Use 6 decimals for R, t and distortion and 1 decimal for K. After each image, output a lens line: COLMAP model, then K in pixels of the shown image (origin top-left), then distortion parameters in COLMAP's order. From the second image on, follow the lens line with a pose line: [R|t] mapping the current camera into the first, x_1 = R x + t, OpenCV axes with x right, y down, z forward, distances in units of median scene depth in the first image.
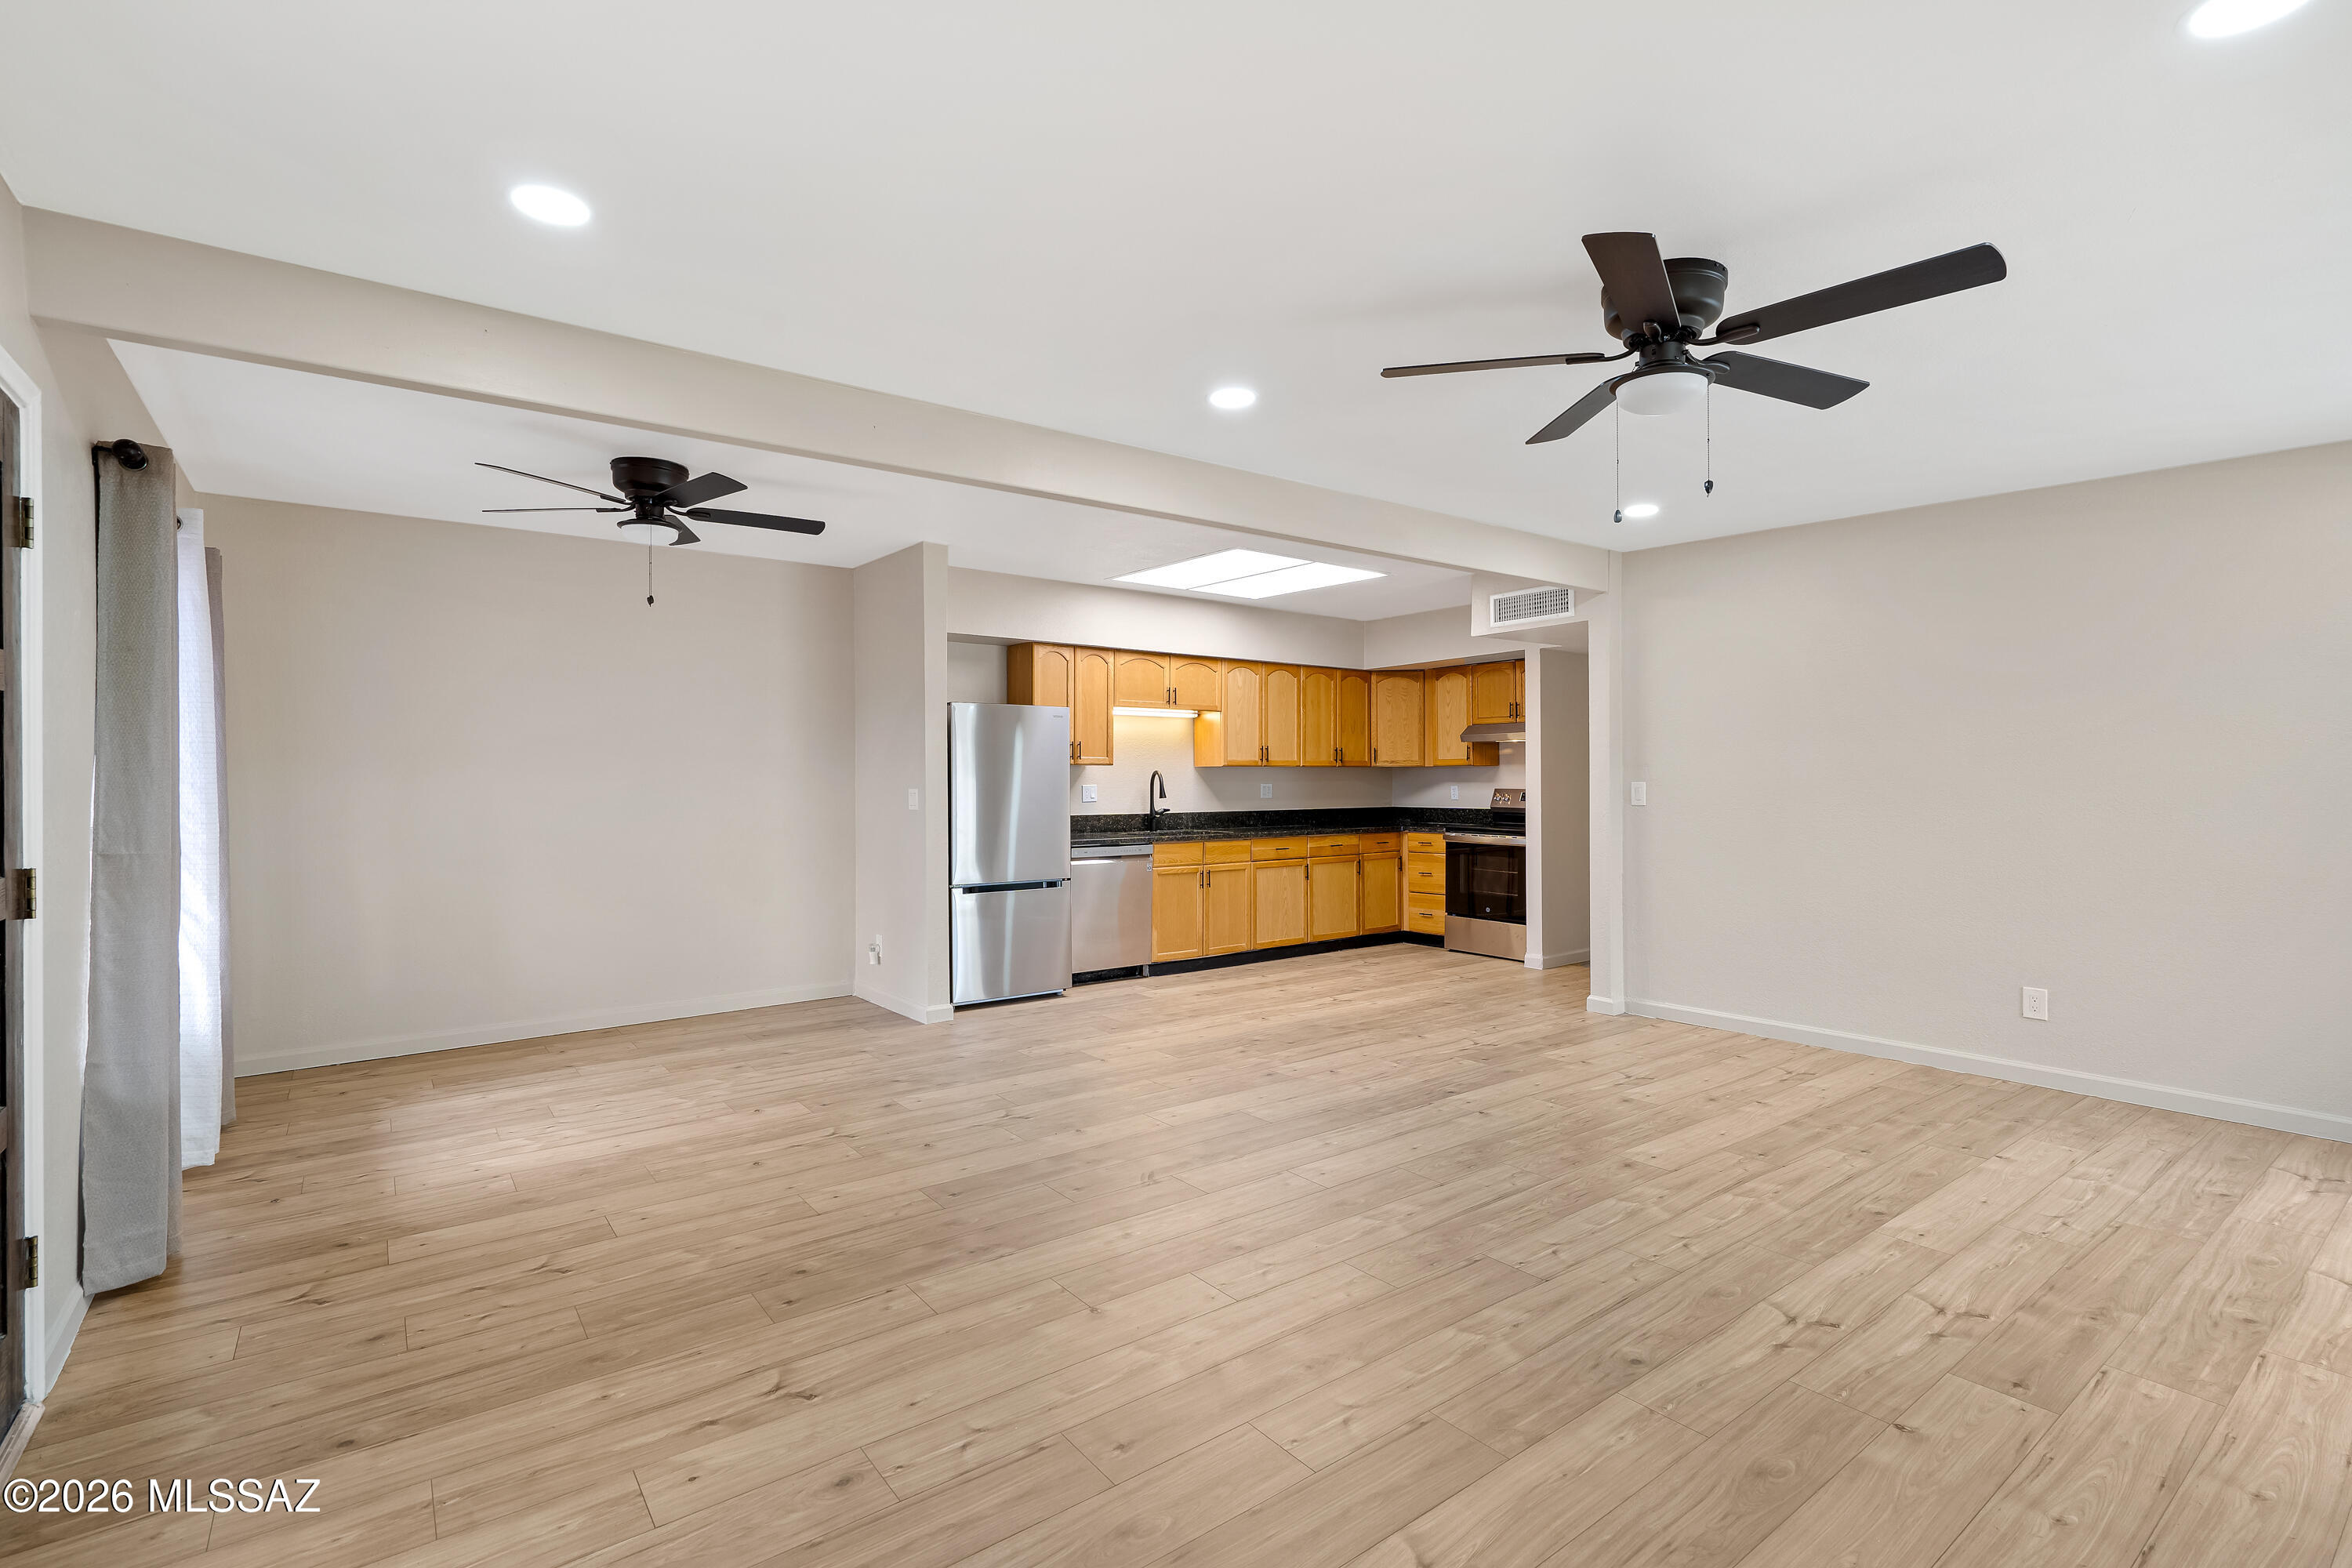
lens RADIAL K [[1079.0, 0, 1171.2], [0, 1079.0, 787.1], [0, 0, 1]] dist [-0.001515, 0.001108]
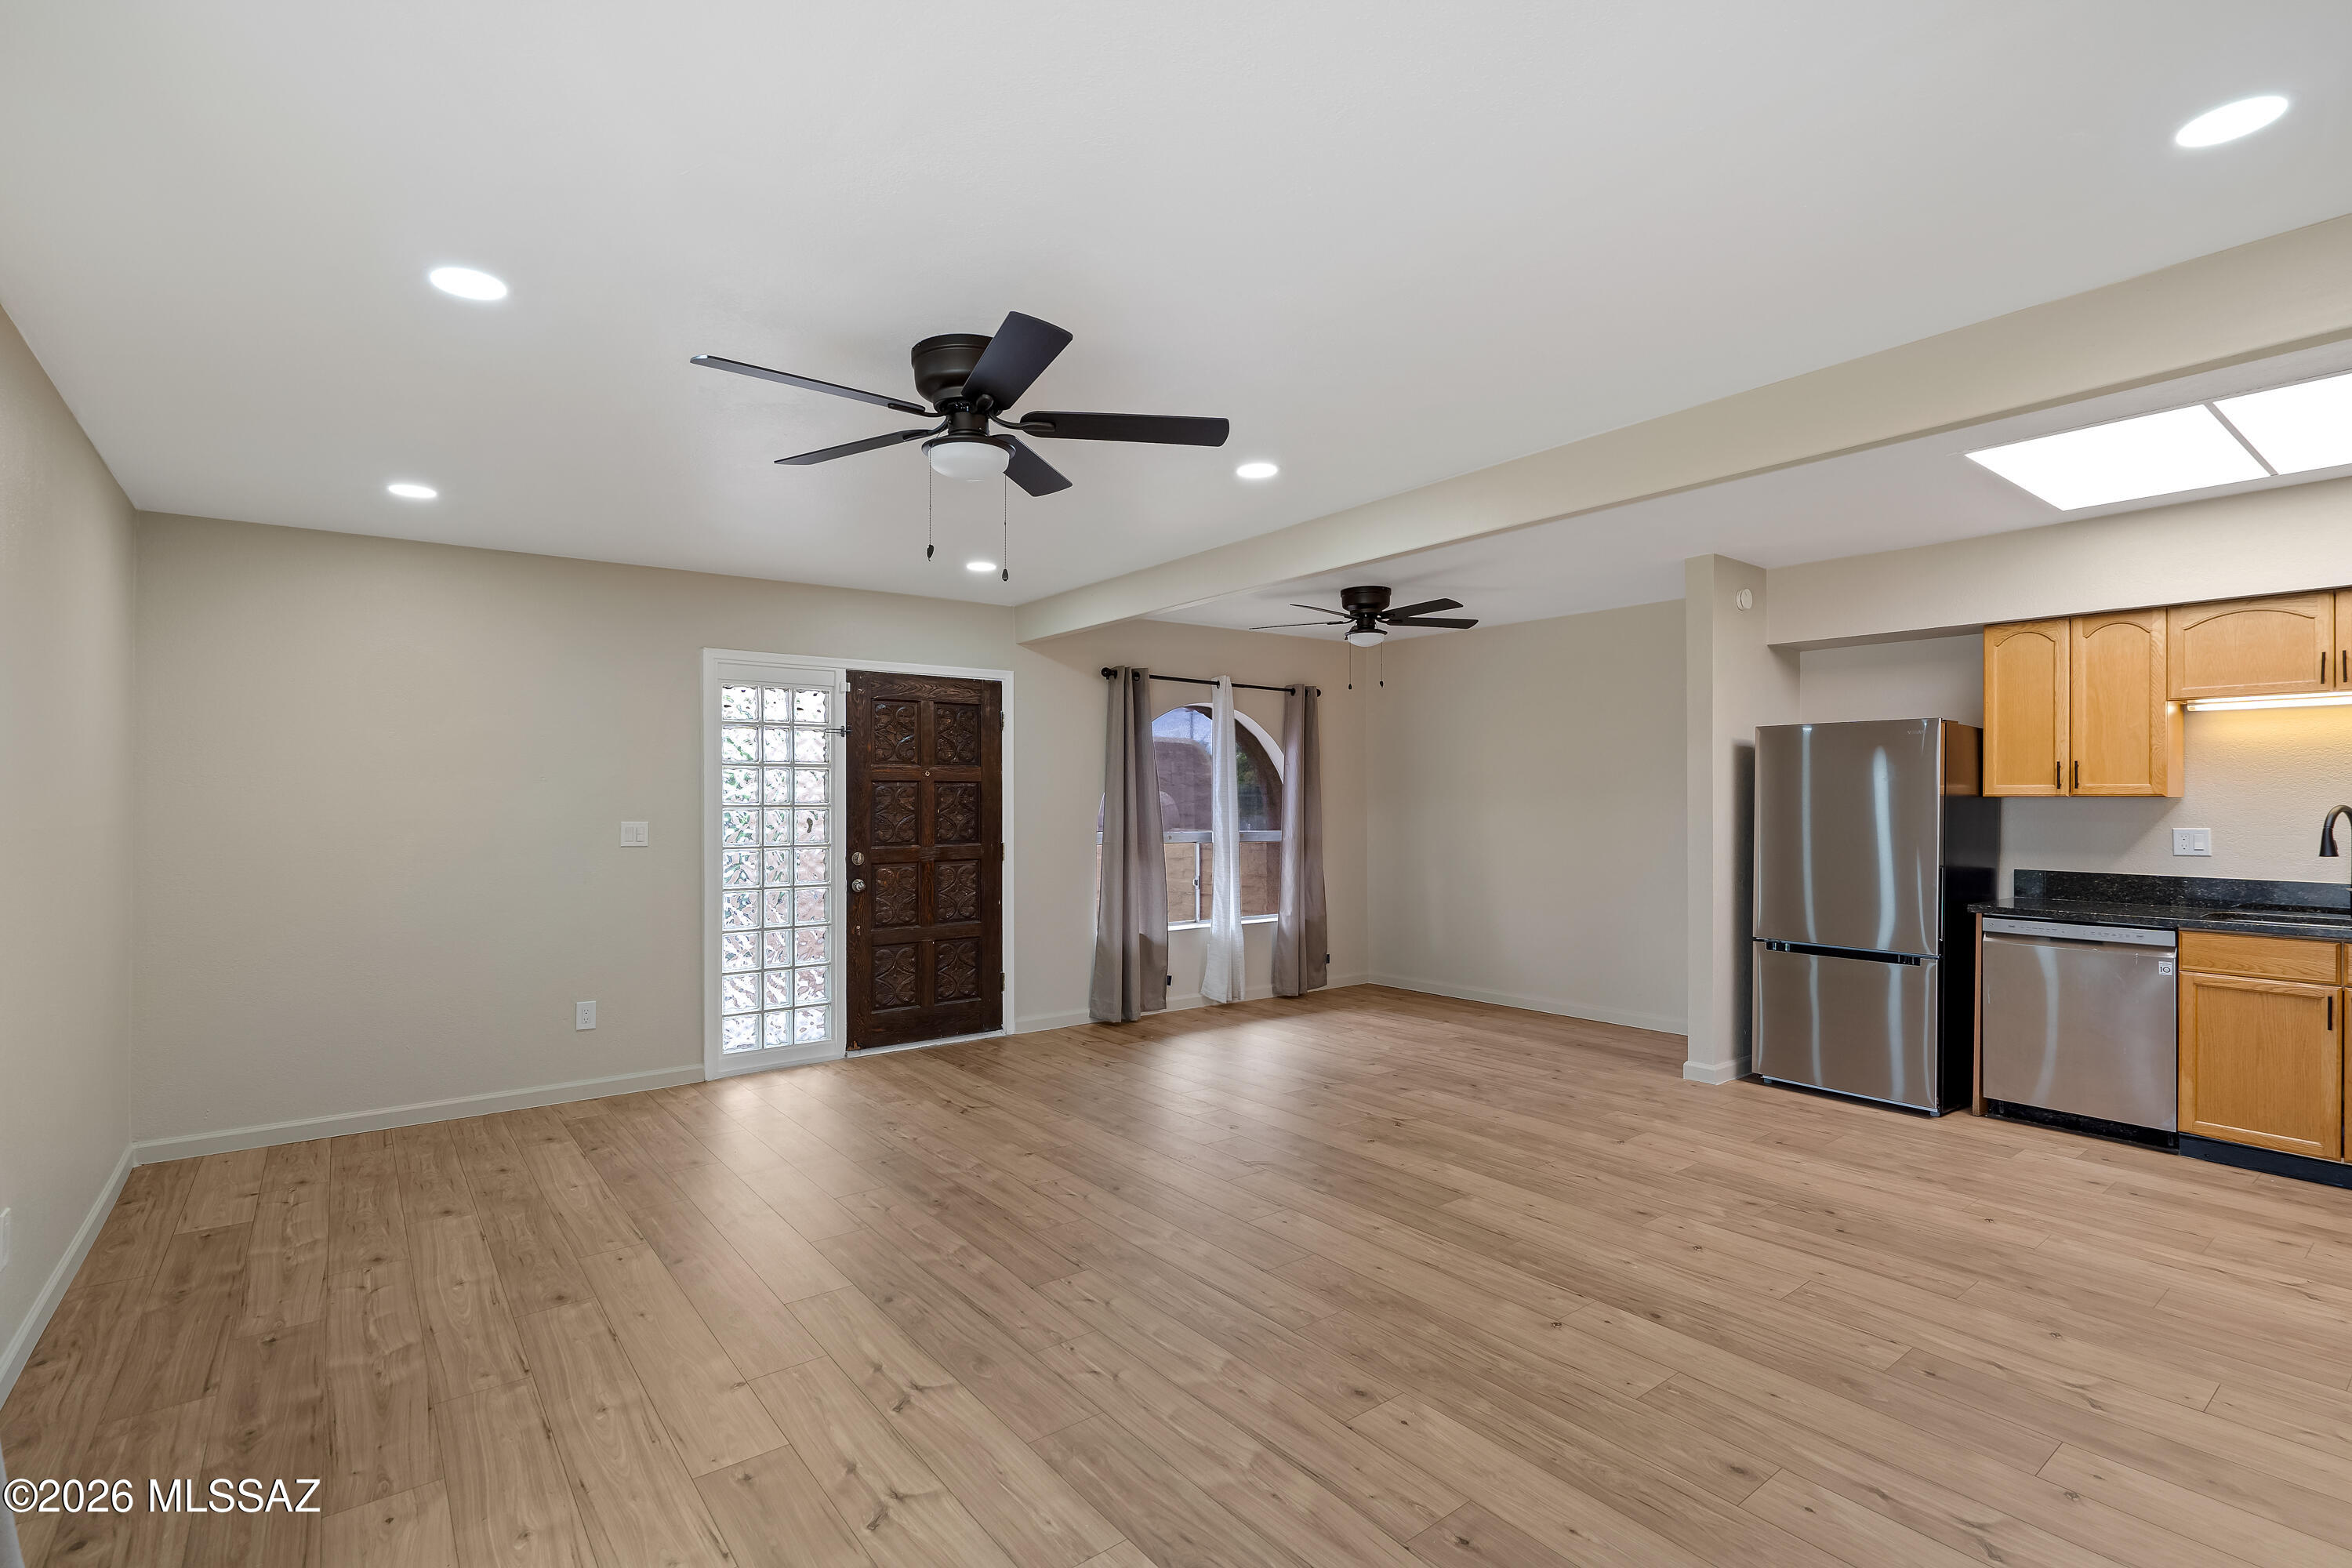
lens RADIAL K [[1077.6, 0, 1171.0], [0, 1077.6, 802.9], [0, 0, 1]] dist [-0.001452, 0.000373]
pose [[0.014170, 0.003348, -0.999894, 0.533958], [-0.009314, 0.999951, 0.003216, -0.013056], [0.999856, 0.009268, 0.014200, 0.417467]]
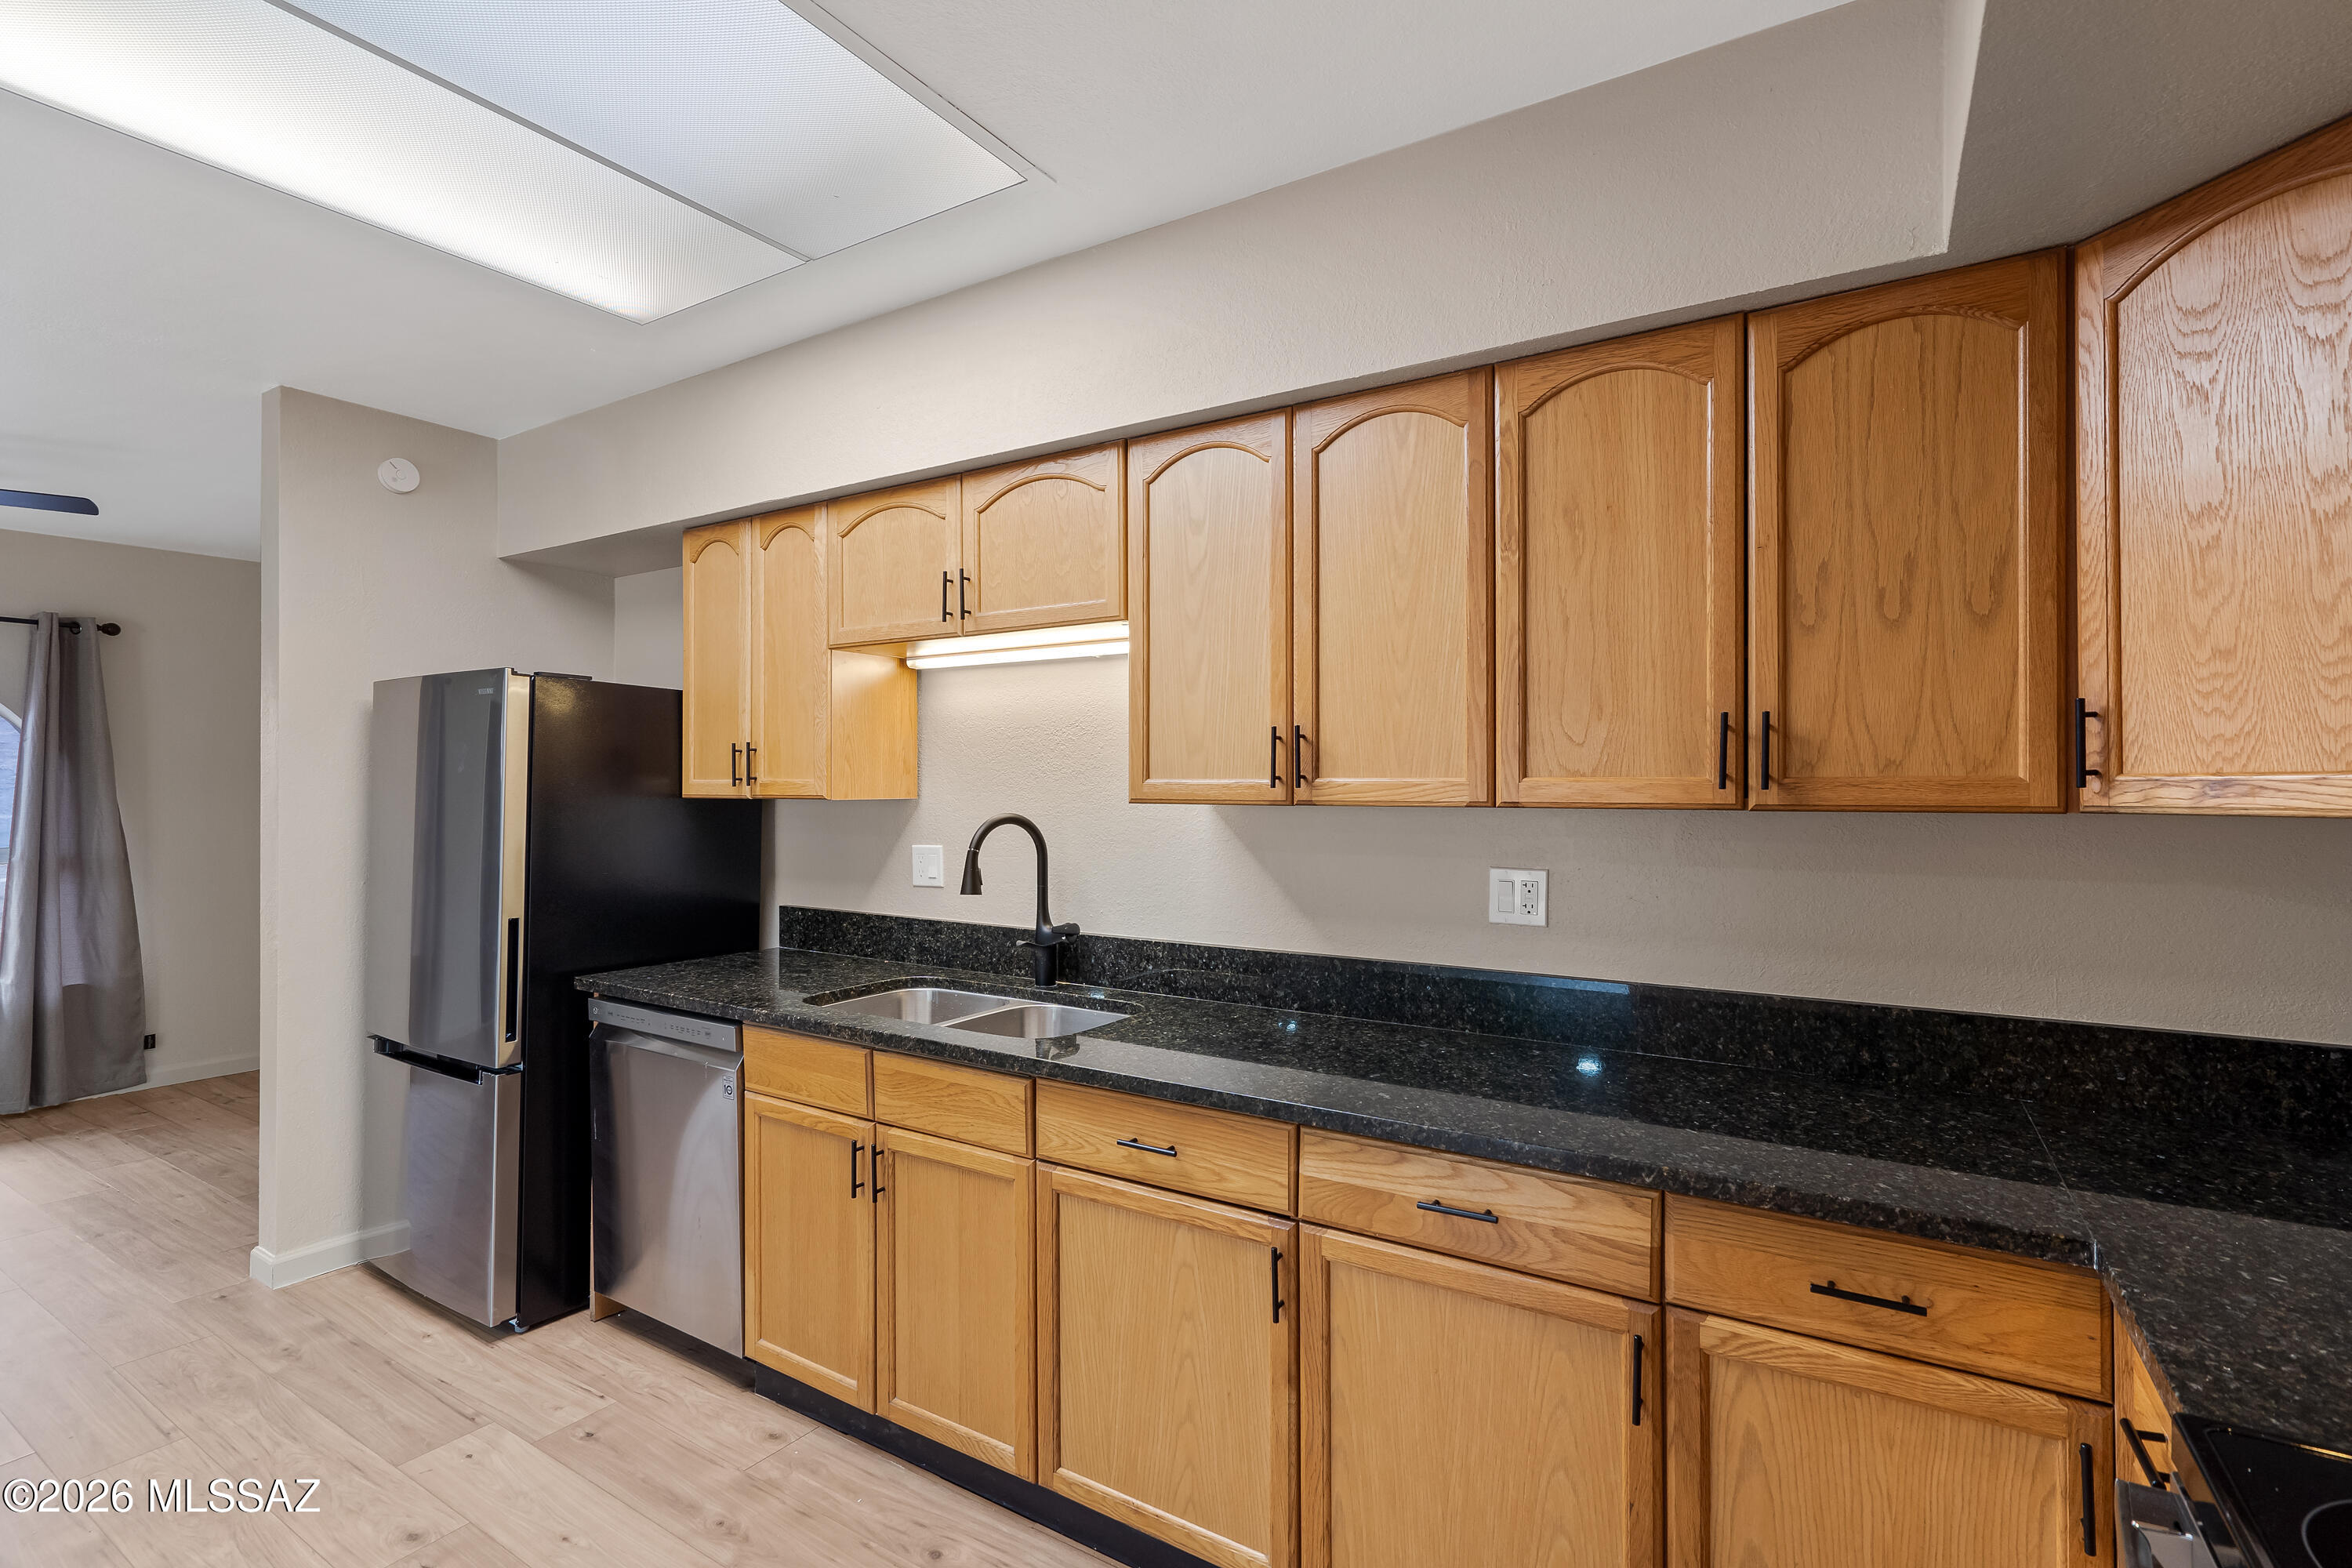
lens RADIAL K [[1079.0, 0, 1171.2], [0, 1079.0, 787.1], [0, 0, 1]] dist [-0.001515, 0.001108]
pose [[0.355719, 0.000957, -0.934592, 0.344911], [-0.012522, 0.999915, -0.003742, -0.024083], [0.934509, 0.013034, 0.355701, 0.952701]]
